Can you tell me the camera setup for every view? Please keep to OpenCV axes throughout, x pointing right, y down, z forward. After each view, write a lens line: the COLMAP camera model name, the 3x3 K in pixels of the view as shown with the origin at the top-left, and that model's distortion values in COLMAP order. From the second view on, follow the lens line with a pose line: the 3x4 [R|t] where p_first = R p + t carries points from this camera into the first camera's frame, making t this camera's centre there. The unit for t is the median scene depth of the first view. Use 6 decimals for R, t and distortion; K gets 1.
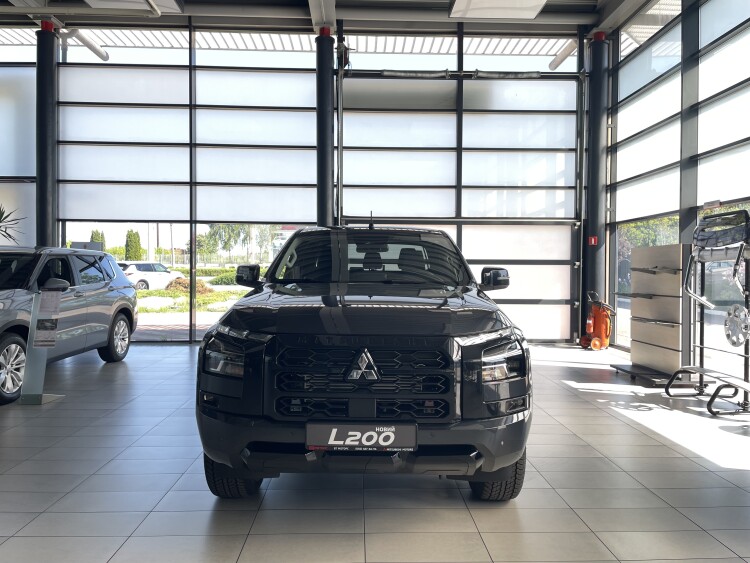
lens RADIAL K [[570.9, 0, 375.0], [0, 570.9, 281.5], [0, 0, 1]] dist [0.059112, -0.086498]
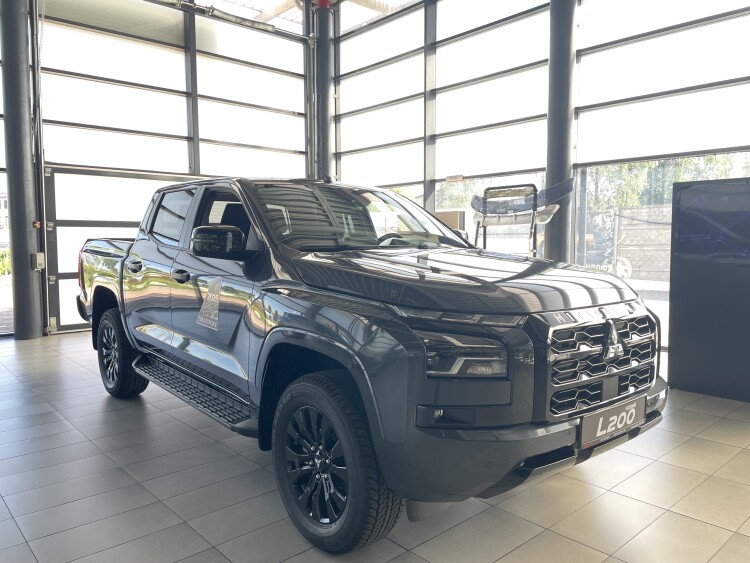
lens RADIAL K [[570.9, 0, 375.0], [0, 570.9, 281.5], [0, 0, 1]] dist [0.059112, -0.086498]
pose [[0.768033, -0.051707, 0.638320, -0.212884], [0.017330, 0.998048, 0.059994, 0.002365], [-0.640176, -0.035015, 0.767430, 0.149081]]
